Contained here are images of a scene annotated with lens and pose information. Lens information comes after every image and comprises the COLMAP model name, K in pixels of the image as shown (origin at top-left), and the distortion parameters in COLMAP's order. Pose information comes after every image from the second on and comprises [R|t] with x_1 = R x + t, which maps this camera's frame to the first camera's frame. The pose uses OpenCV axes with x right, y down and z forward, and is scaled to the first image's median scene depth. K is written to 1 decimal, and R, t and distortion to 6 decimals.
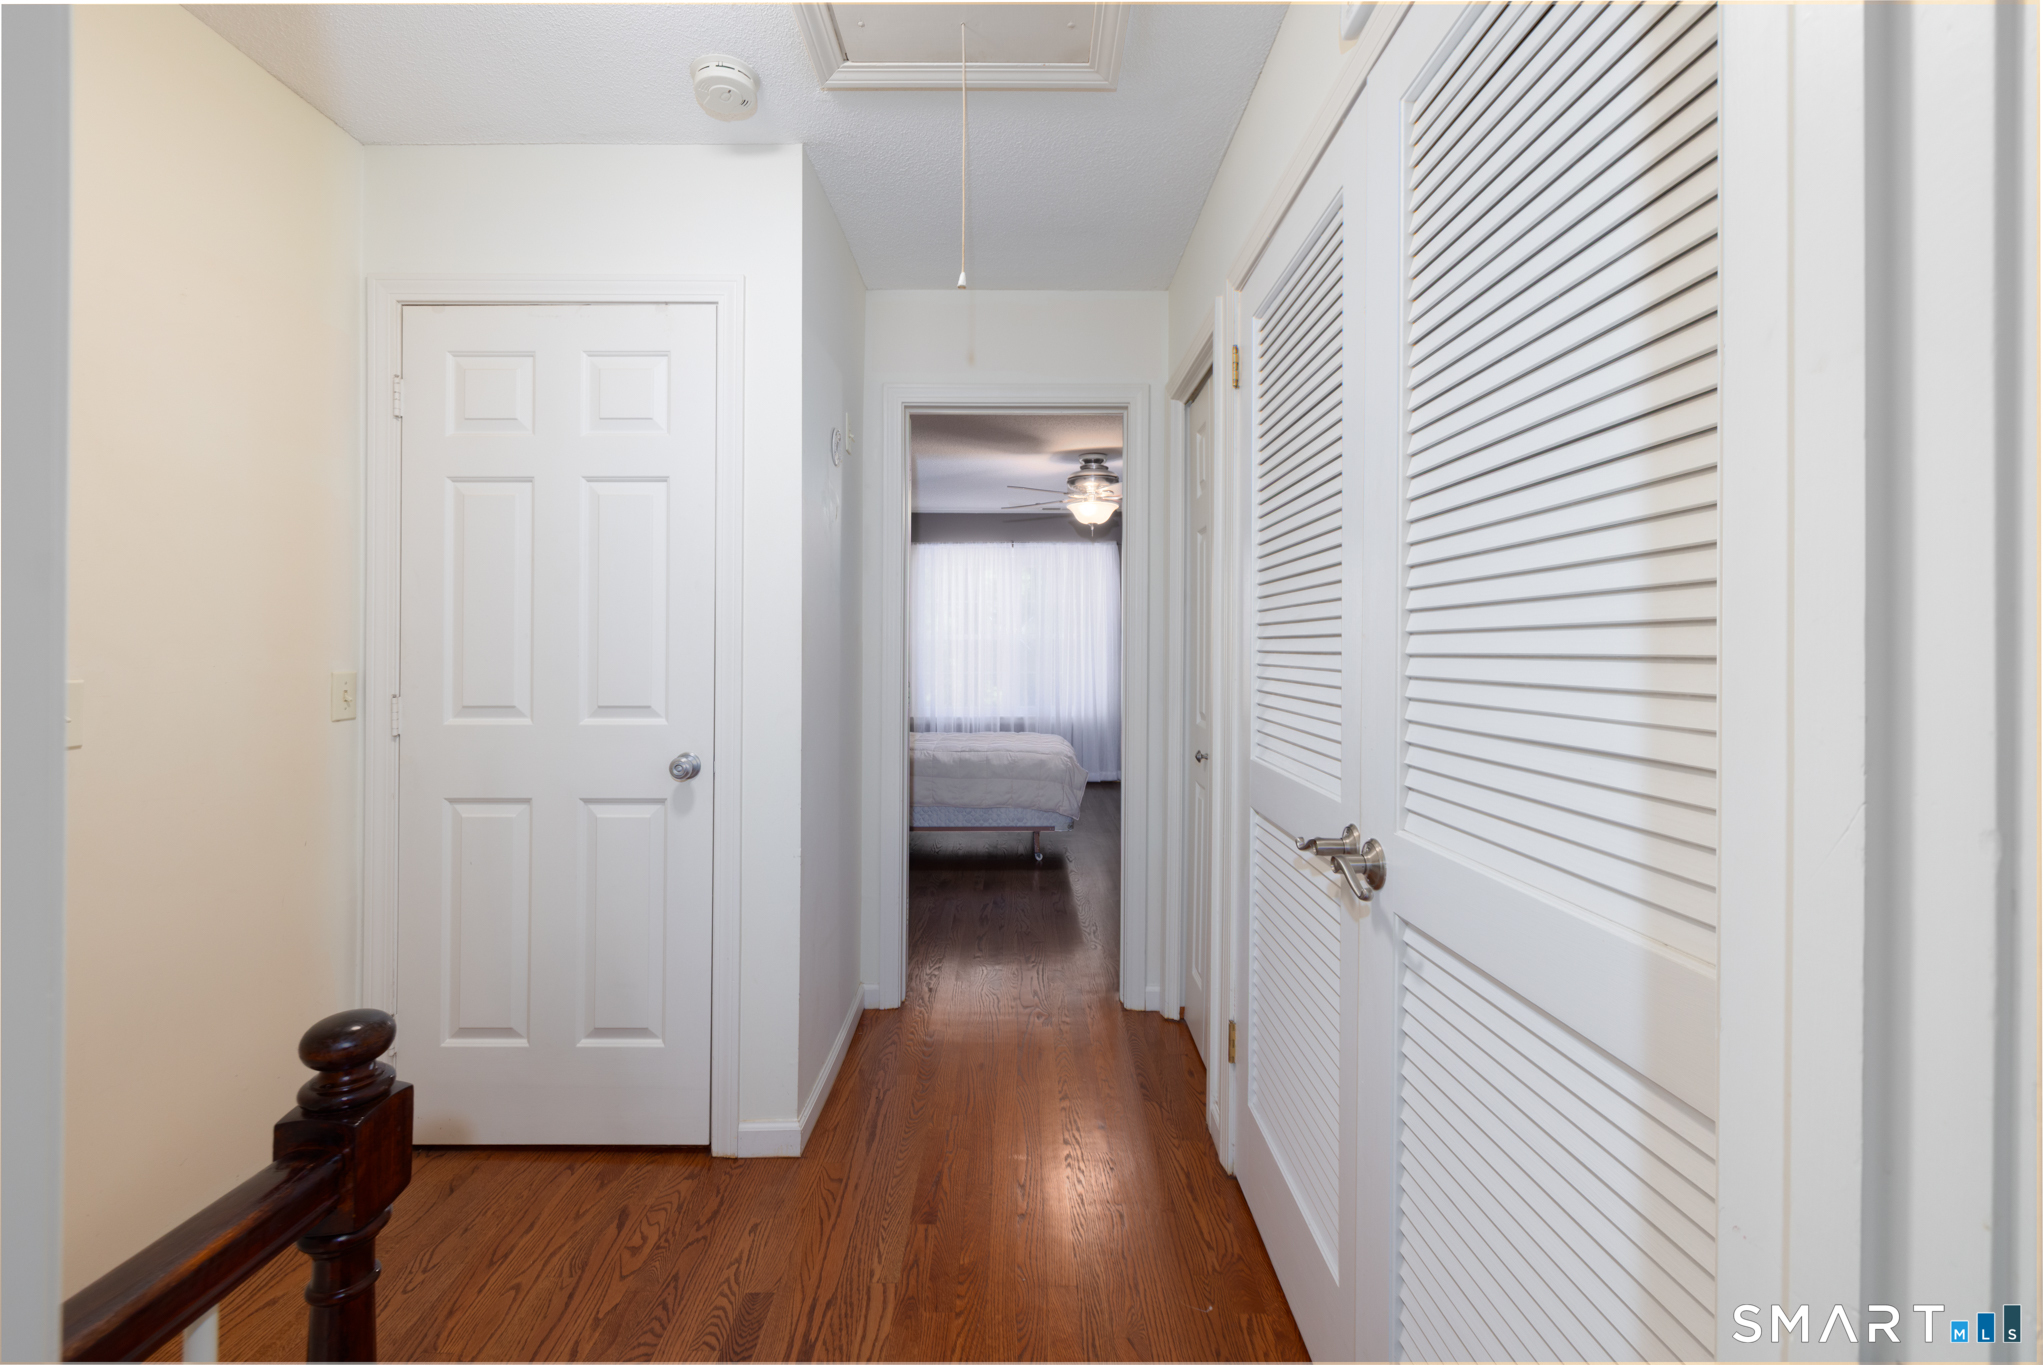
lens RADIAL K [[868.8, 0, 1016.2], [0, 868.8, 661.6], [0, 0, 1]] dist [-0.000702, -0.000333]
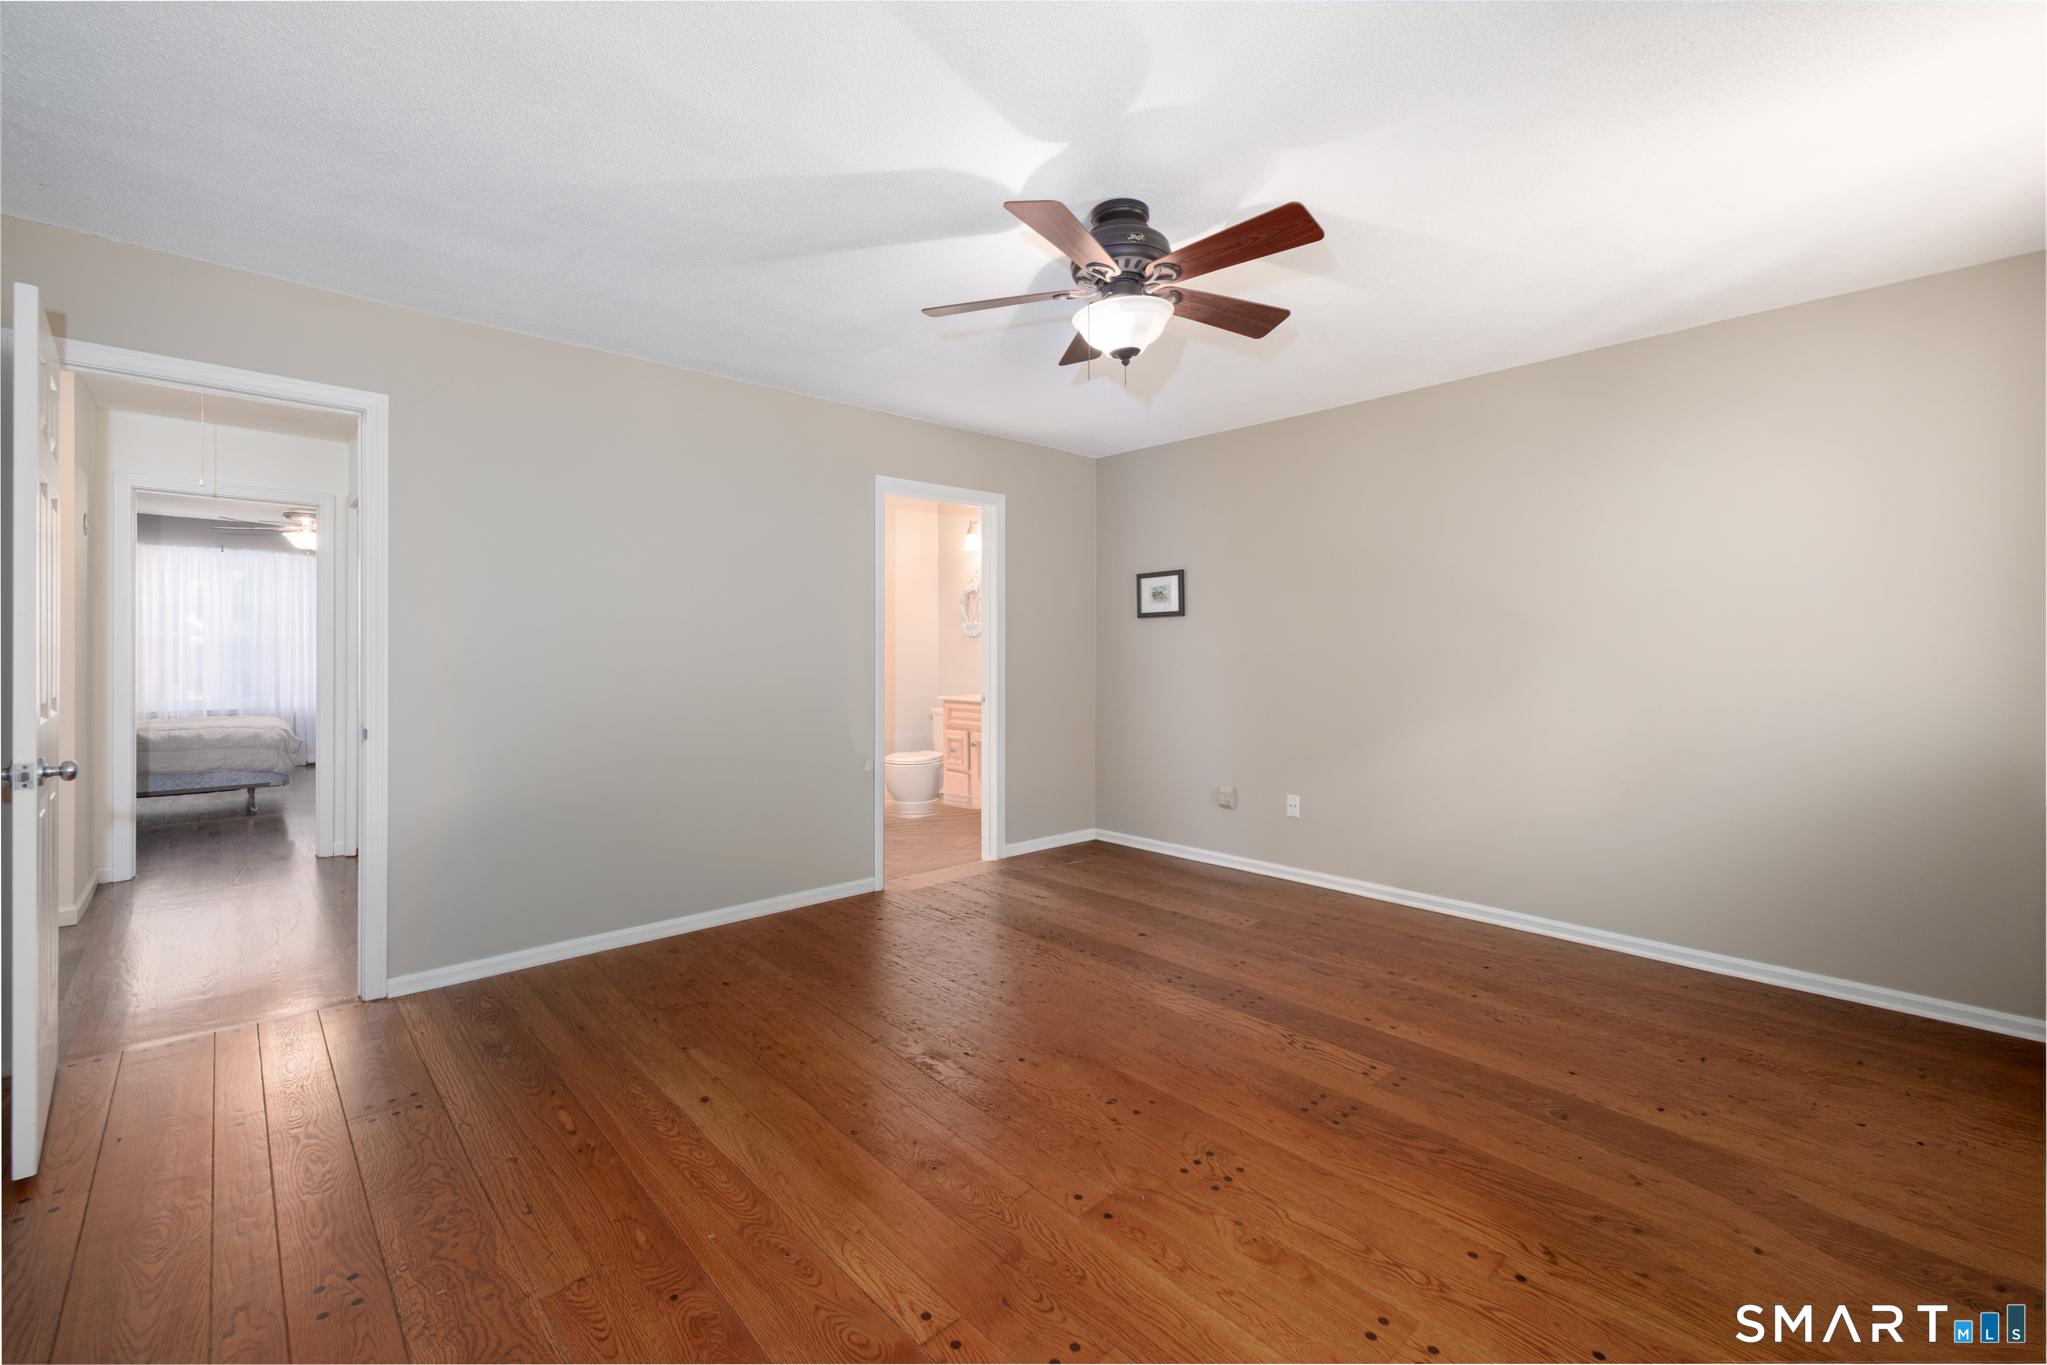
lens RADIAL K [[870.5, 0, 1018.2], [0, 870.5, 661.5], [0, 0, 1]] dist [-0.000702, -0.000333]
pose [[0.736490, -0.003511, 0.676439, -0.011005], [0.003141, 0.999993, 0.001771, 0.008288], [-0.676441, 0.000821, 0.736497, -0.716921]]
